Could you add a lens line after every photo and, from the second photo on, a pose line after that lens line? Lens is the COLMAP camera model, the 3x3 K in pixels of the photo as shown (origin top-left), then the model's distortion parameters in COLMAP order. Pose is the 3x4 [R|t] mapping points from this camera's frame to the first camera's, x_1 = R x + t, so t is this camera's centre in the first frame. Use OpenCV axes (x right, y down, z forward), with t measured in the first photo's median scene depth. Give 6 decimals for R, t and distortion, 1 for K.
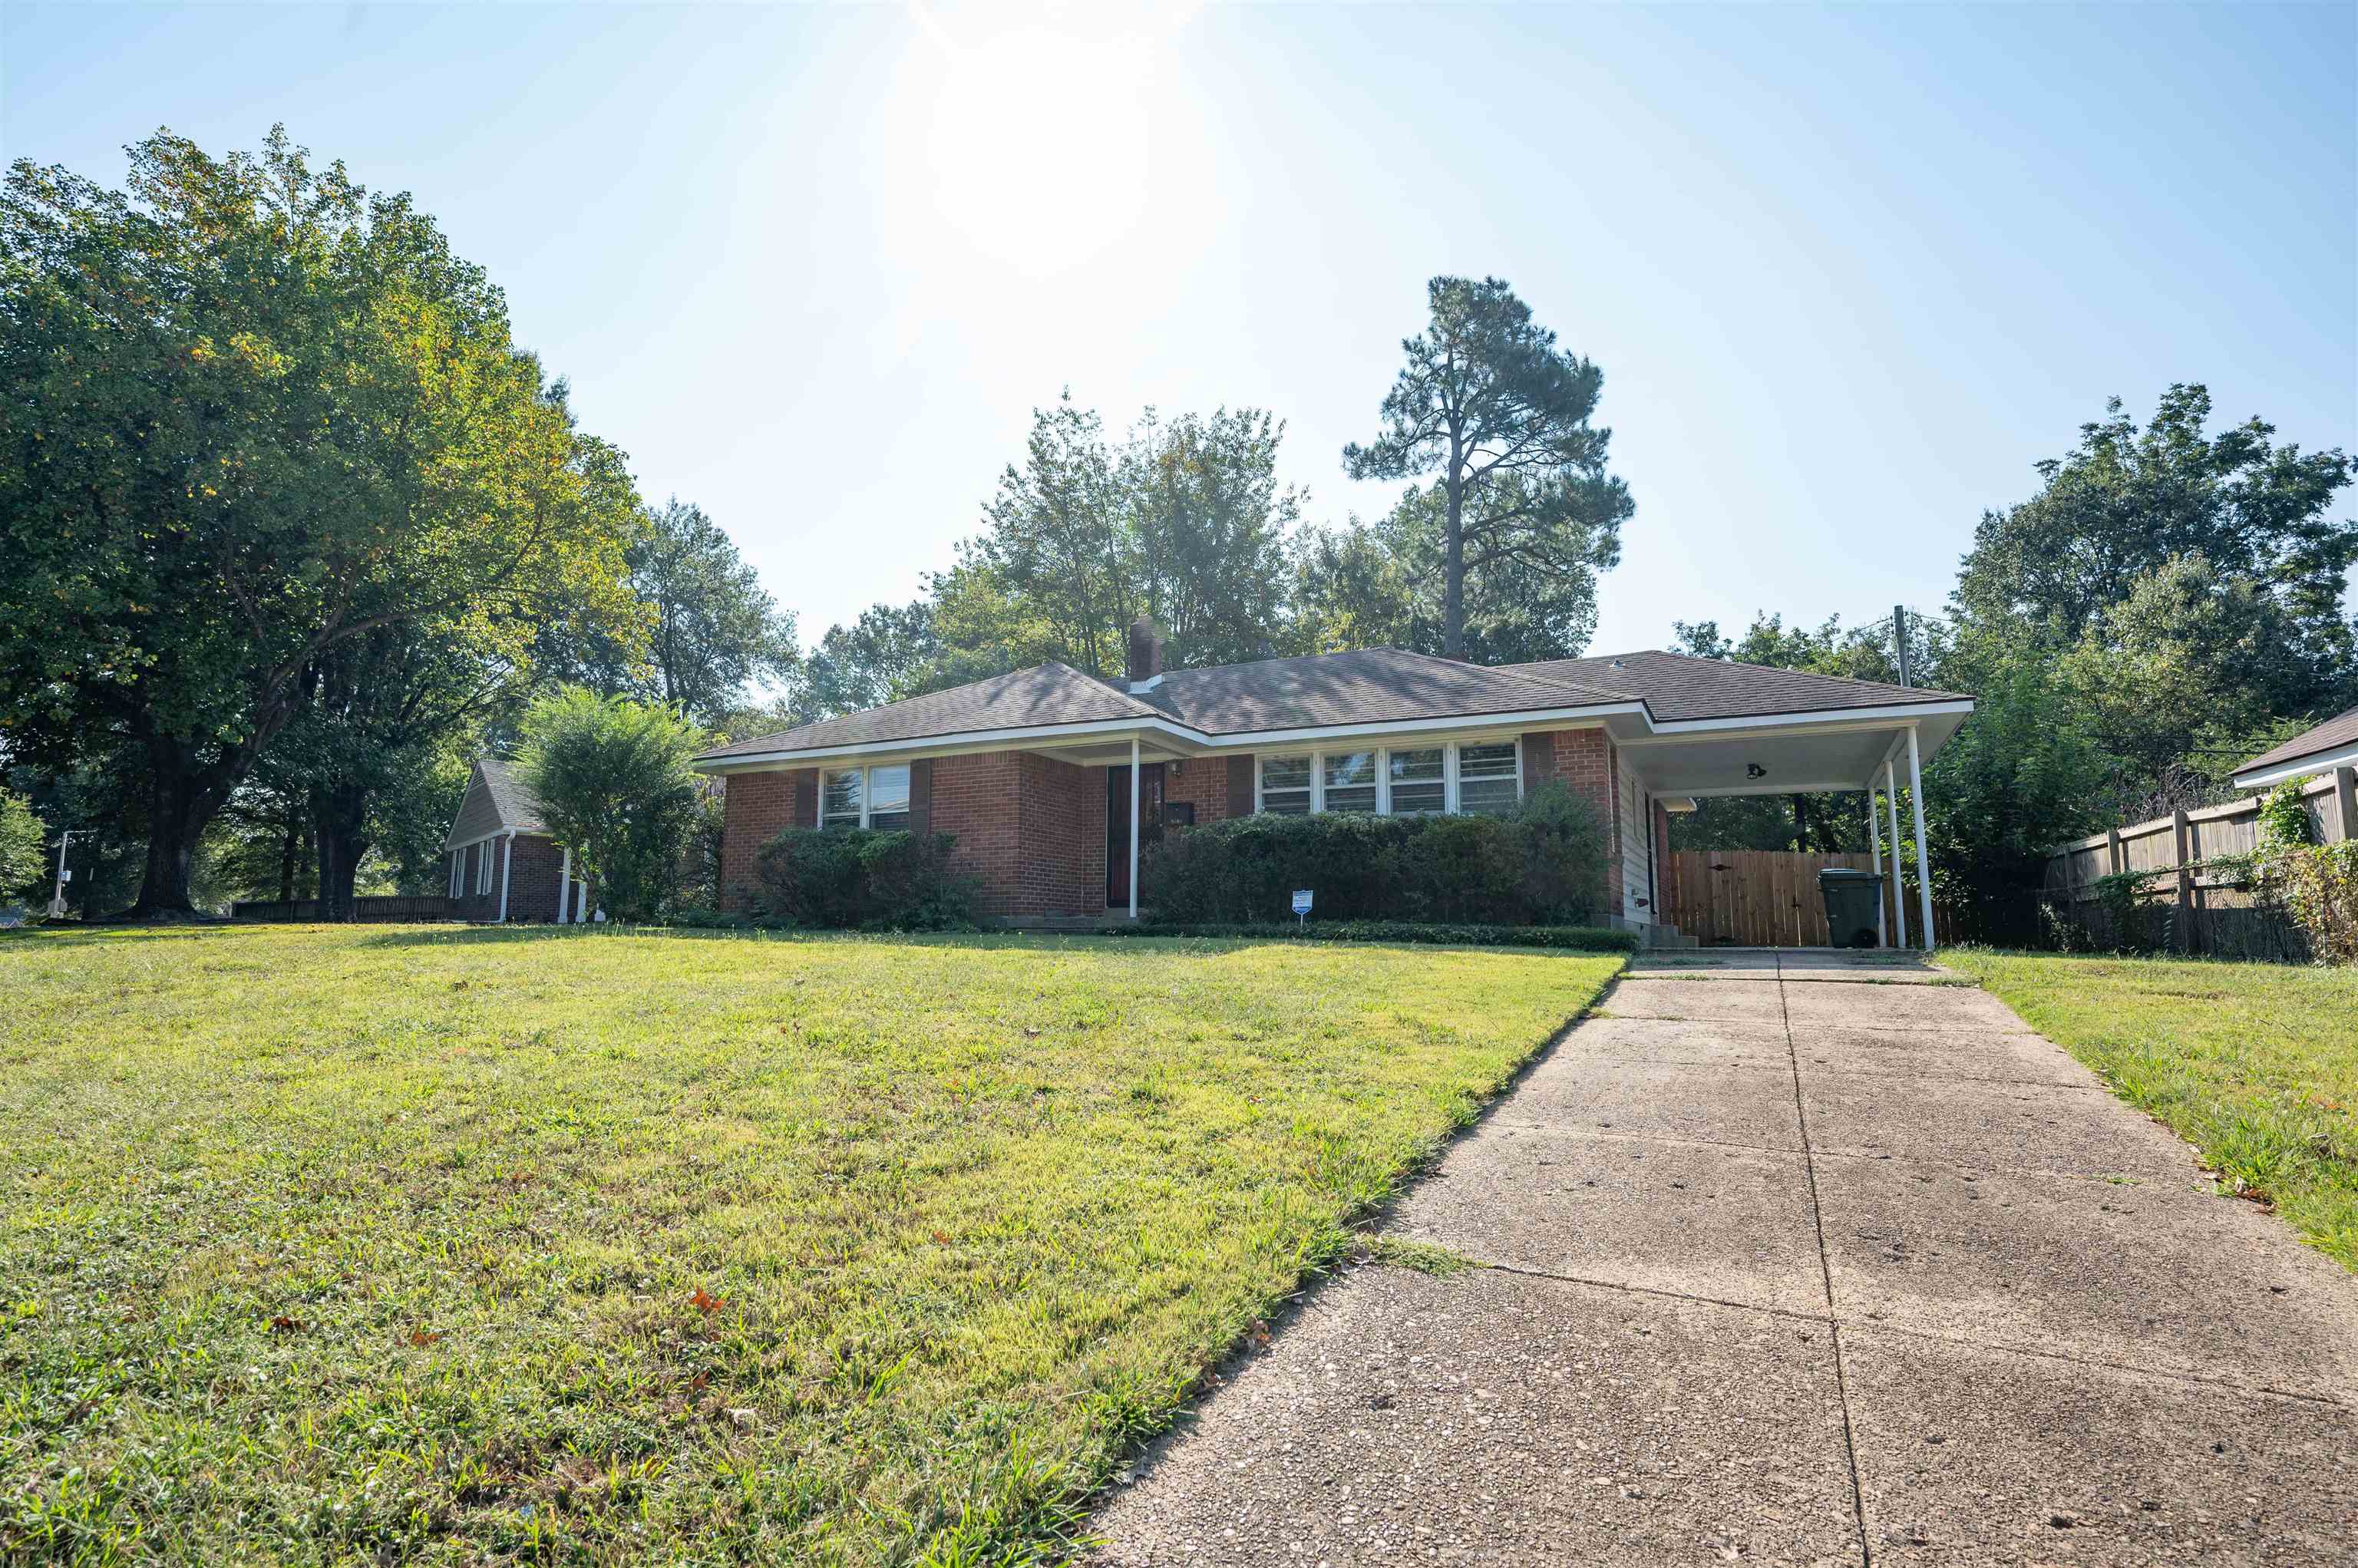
lens RADIAL K [[1185.6, 0, 1179.0], [0, 1185.6, 784.0], [0, 0, 1]] dist [-0.005538, 0.000277]
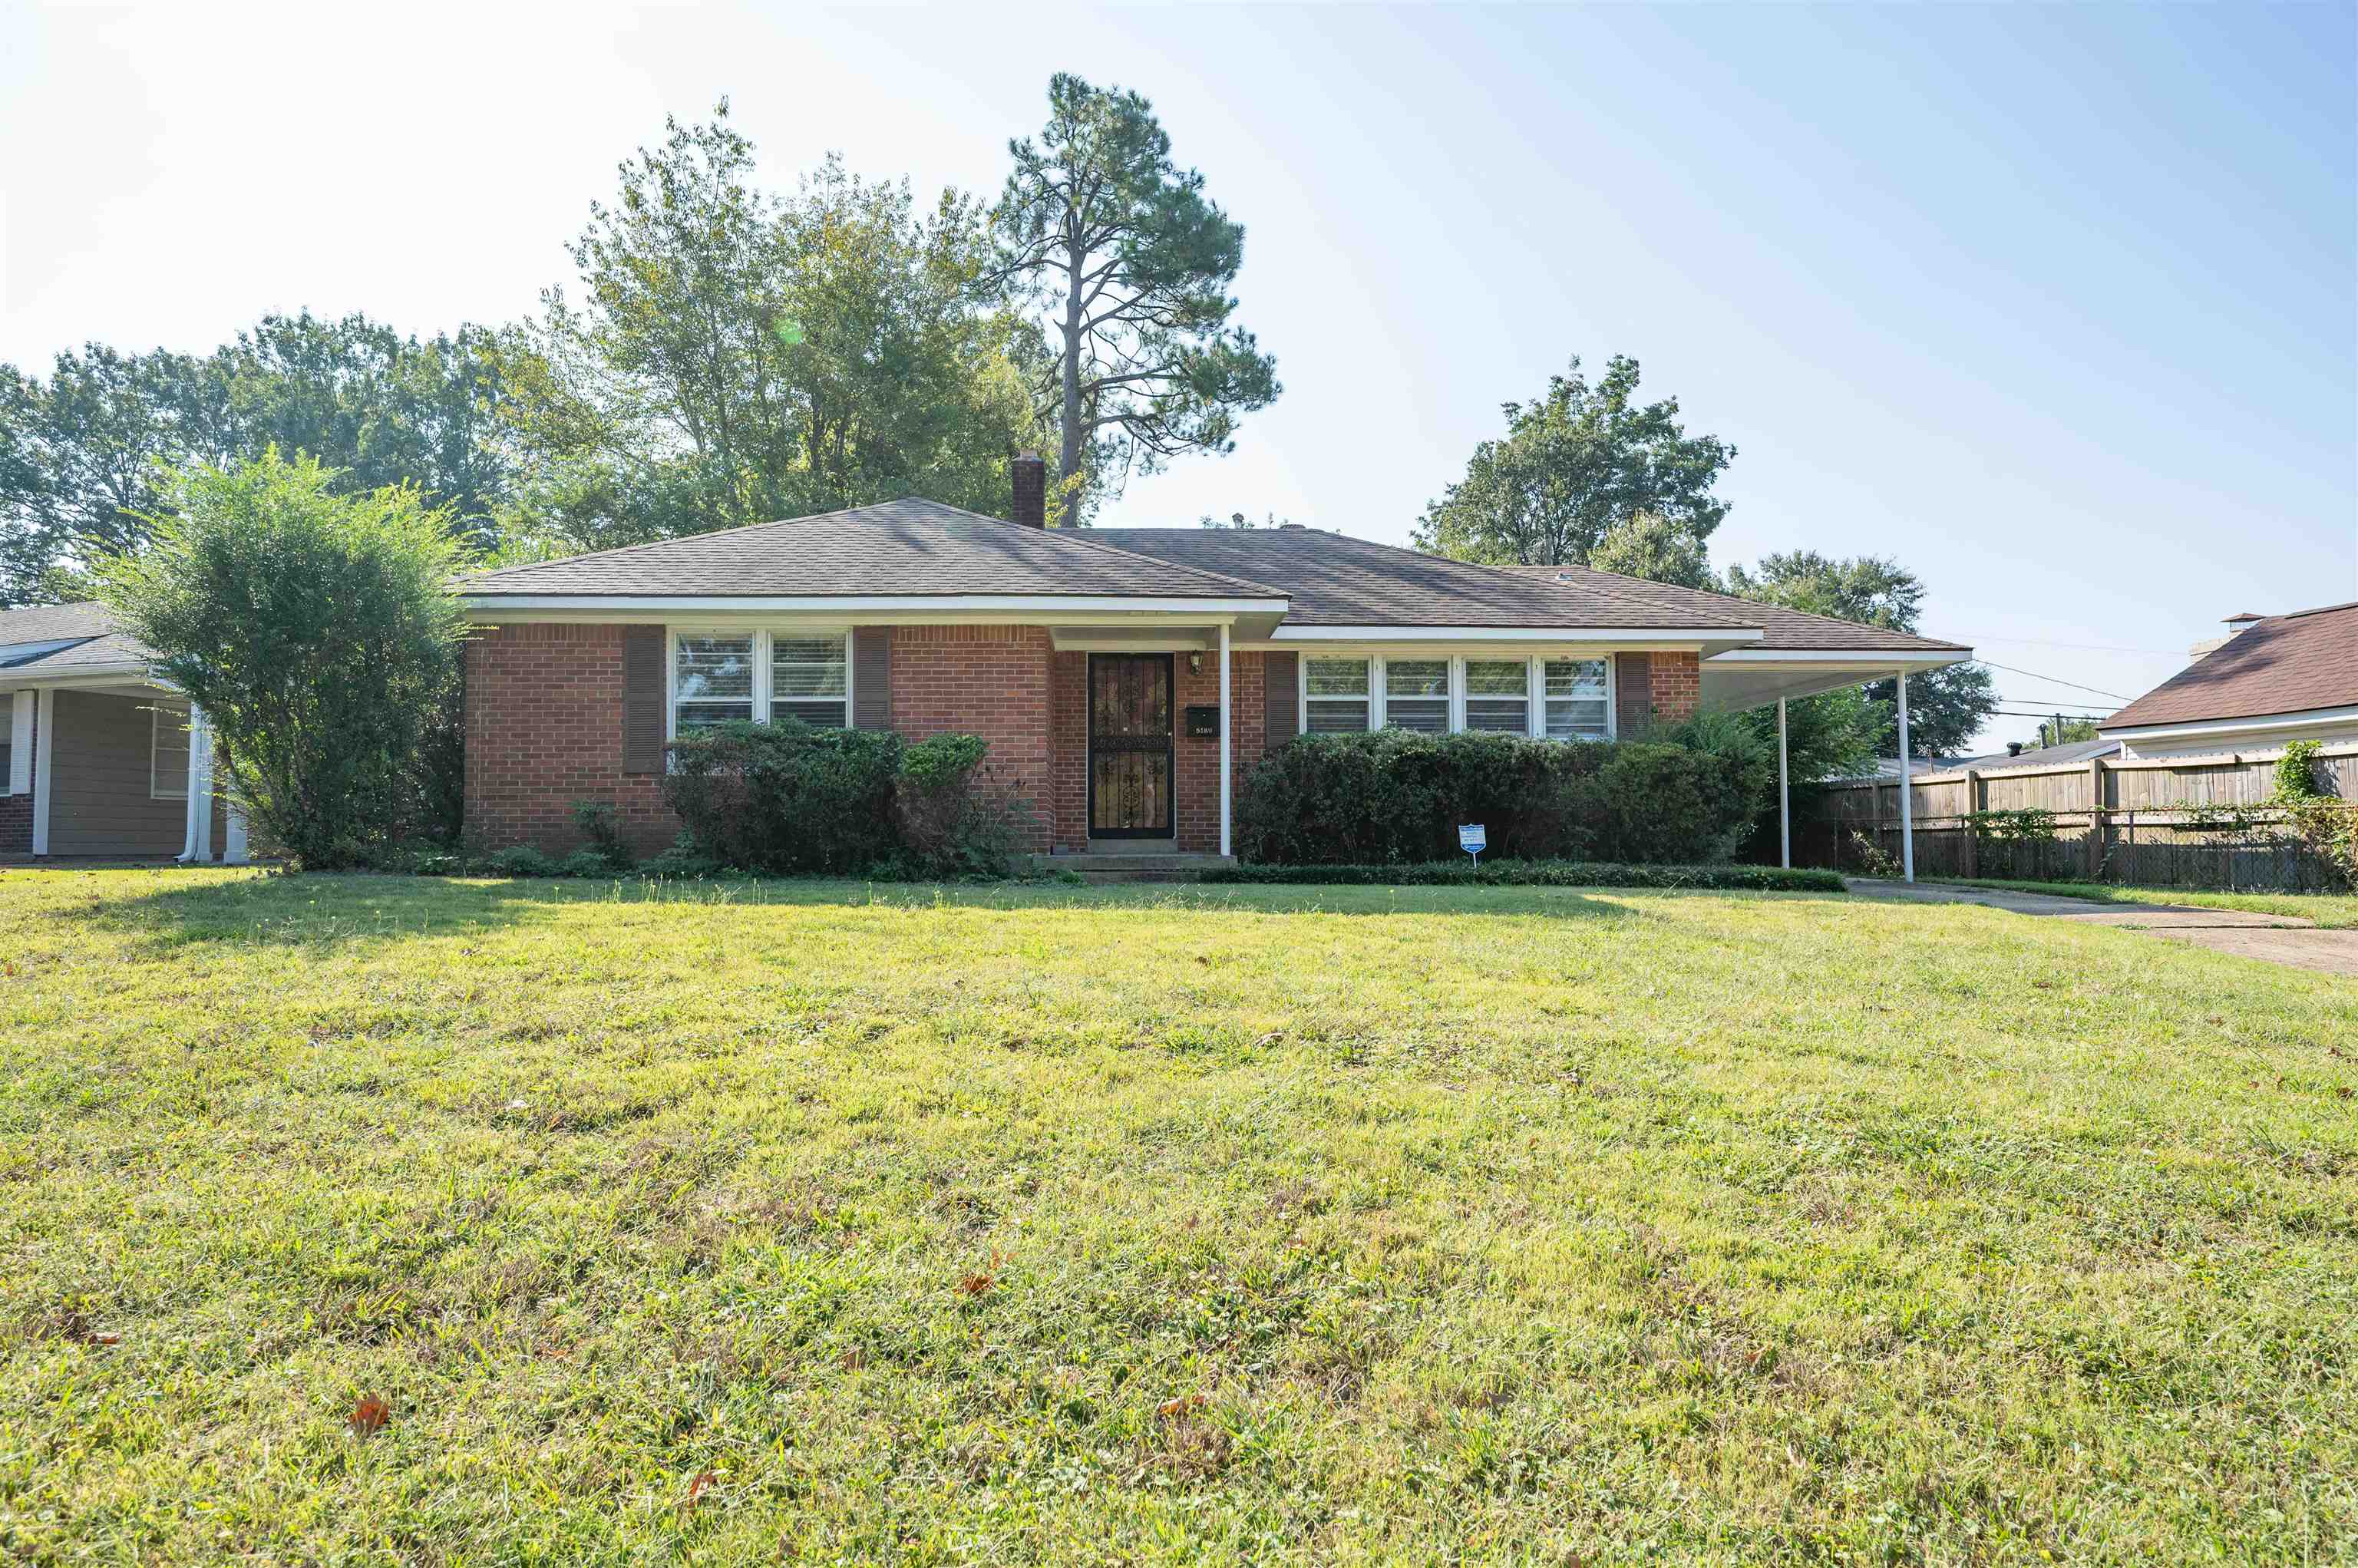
lens RADIAL K [[1356.2, 0, 1179.0], [0, 1356.2, 784.0], [0, 0, 1]] dist [-0.021299, 0.000846]
pose [[0.859433, 0.015222, 0.511022, -0.194960], [-0.058918, 0.995846, 0.069426, 0.002231], [-0.507842, -0.089775, 0.856759, 0.097064]]
